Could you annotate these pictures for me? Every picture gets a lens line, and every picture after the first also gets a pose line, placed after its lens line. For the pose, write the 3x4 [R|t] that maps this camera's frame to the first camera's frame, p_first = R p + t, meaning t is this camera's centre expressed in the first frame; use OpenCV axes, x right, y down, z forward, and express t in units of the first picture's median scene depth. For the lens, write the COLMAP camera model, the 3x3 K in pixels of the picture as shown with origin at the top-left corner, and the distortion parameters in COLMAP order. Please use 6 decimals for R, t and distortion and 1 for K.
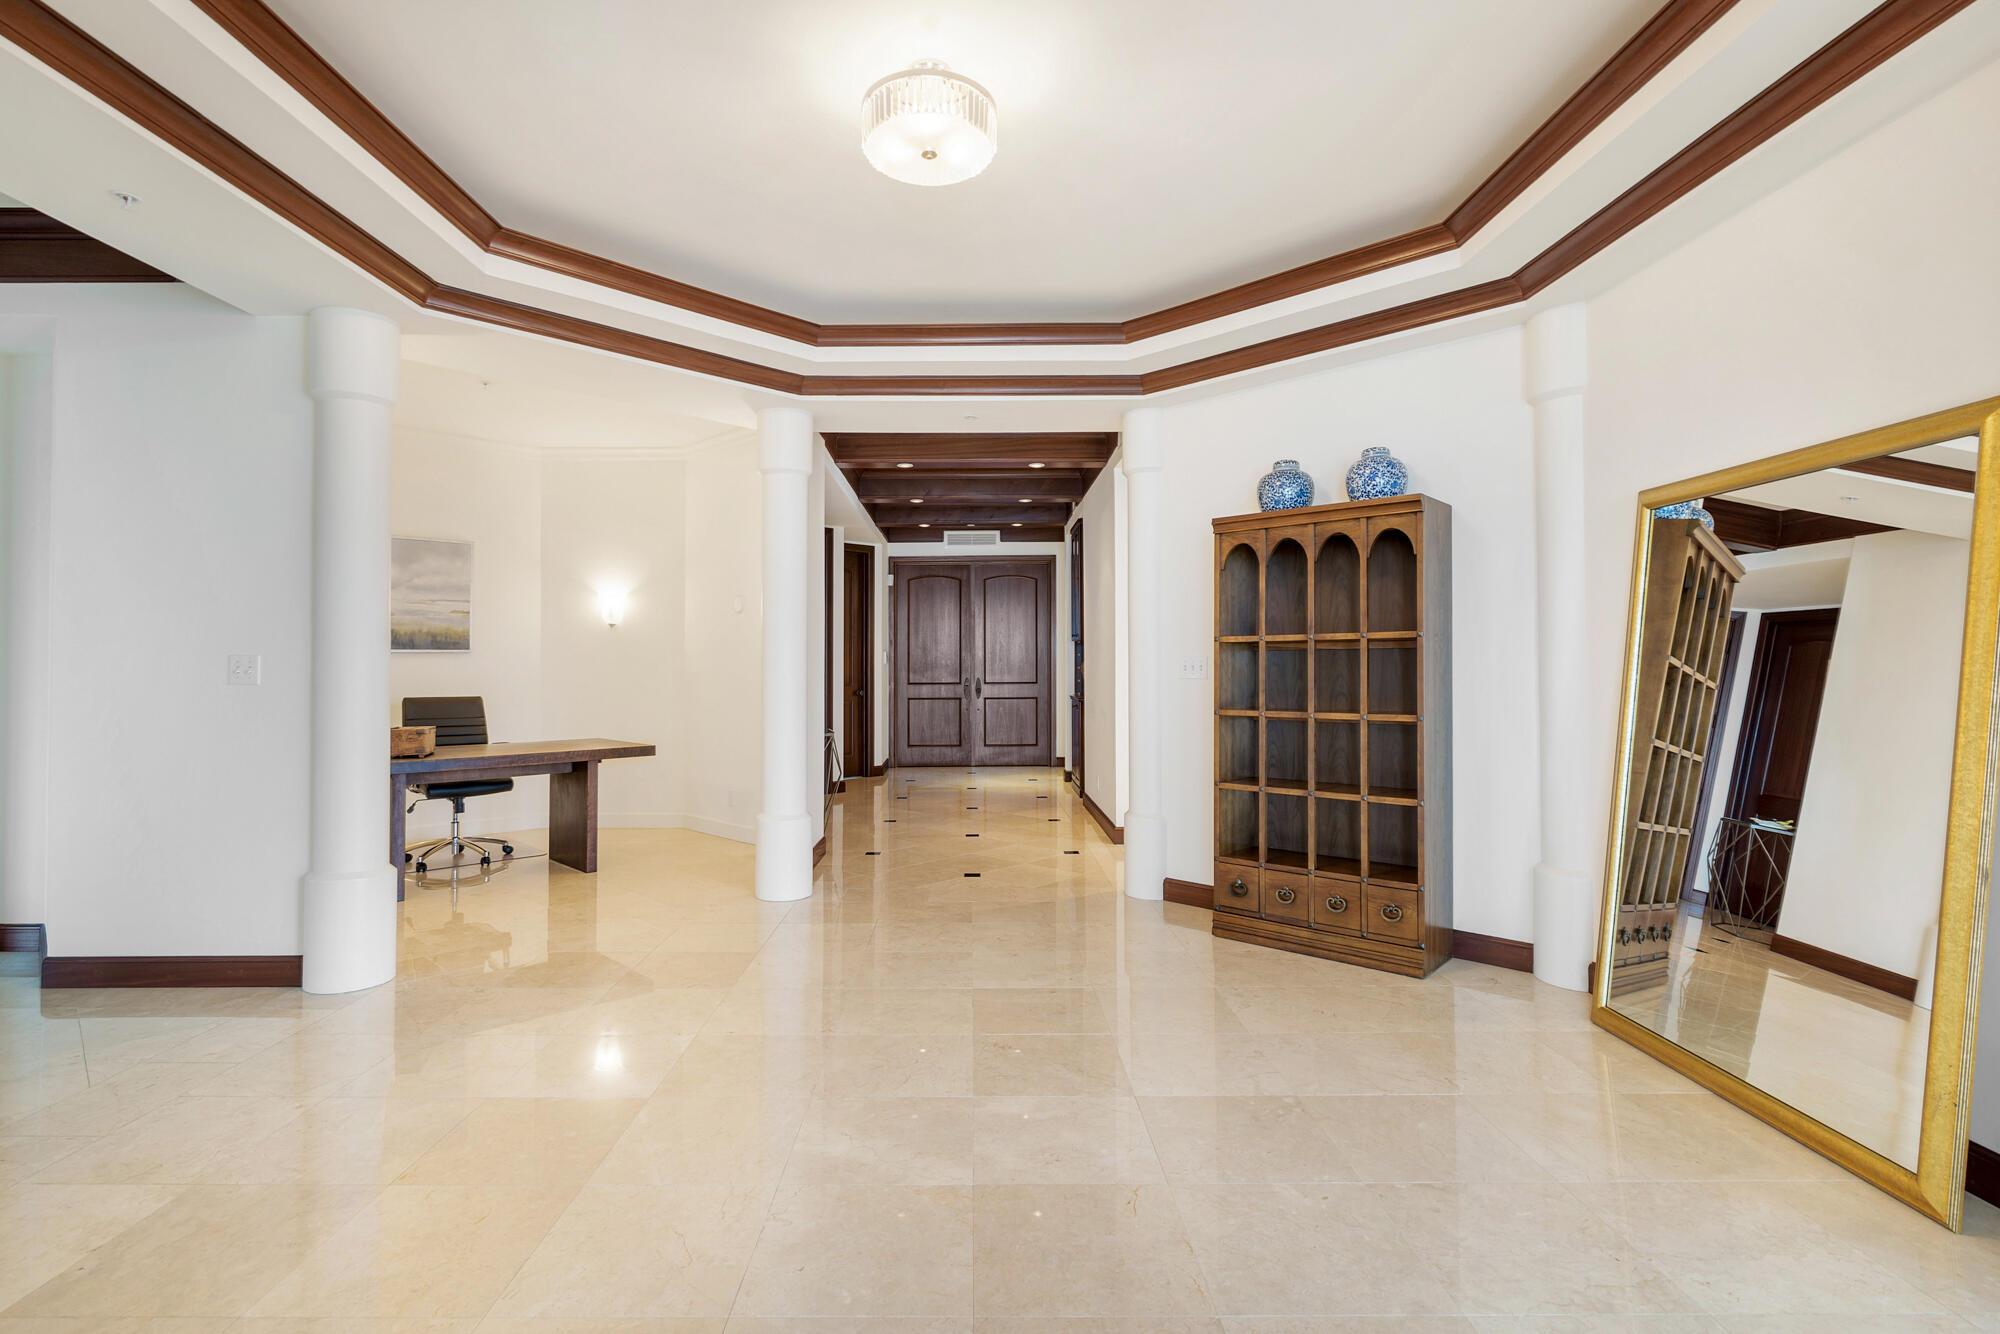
lens RADIAL K [[958.3, 0, 993.2], [0, 958.3, 648.4], [0, 0, 1]] dist [-0.001621, -0.000078]
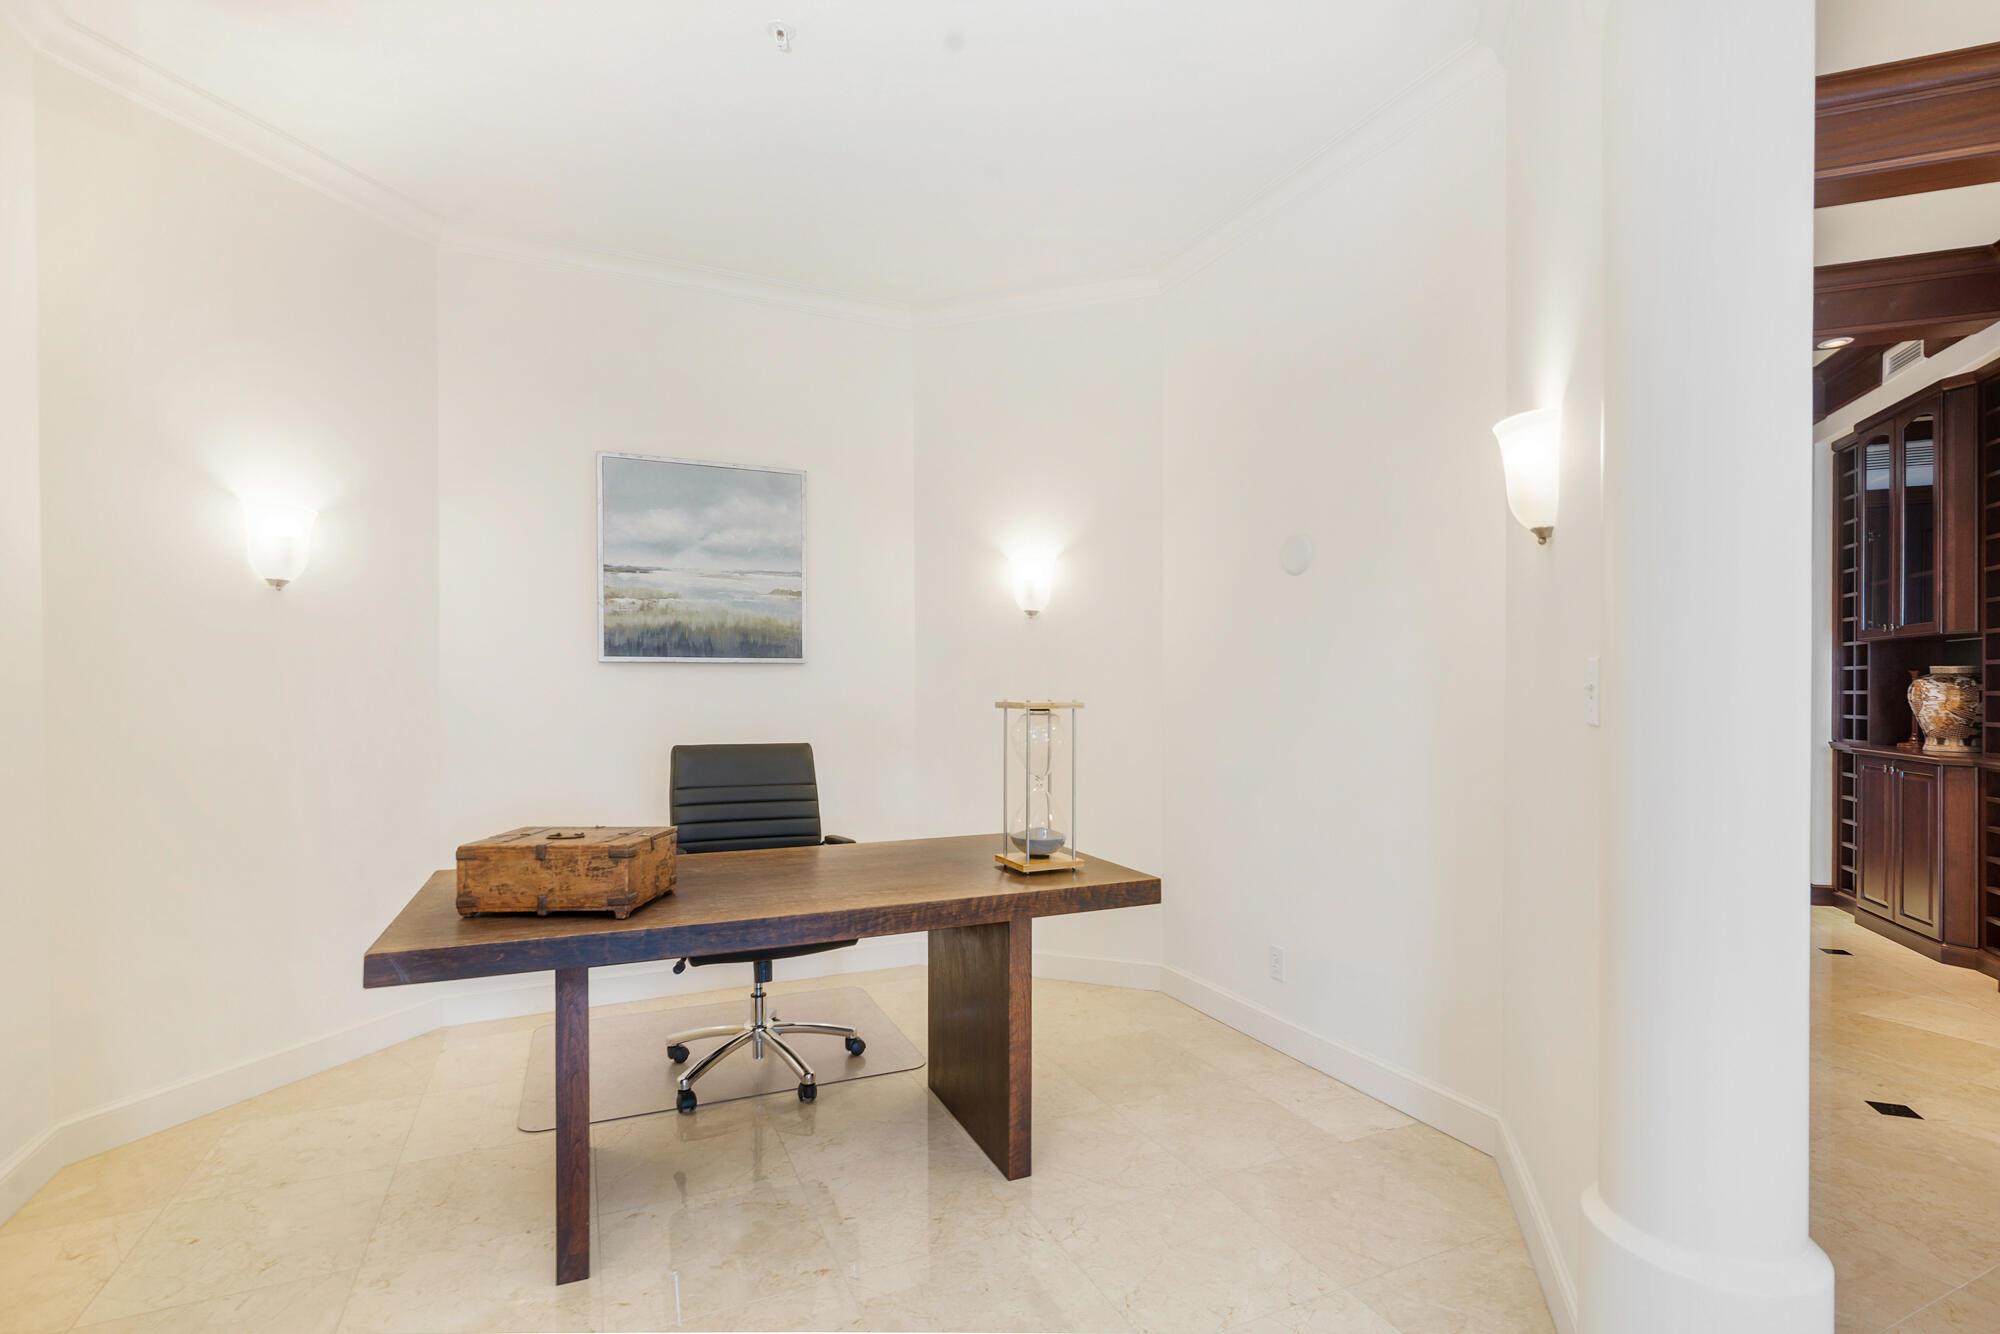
lens RADIAL K [[944.5, 0, 1000.9], [0, 944.5, 695.5], [0, 0, 1]] dist [-0.000129, -0.000003]
pose [[0.933006, 0.000550, -0.359859, -0.241107], [0.007950, 0.999723, 0.022142, 0.012607], [0.359772, -0.023520, 0.932744, 0.535161]]
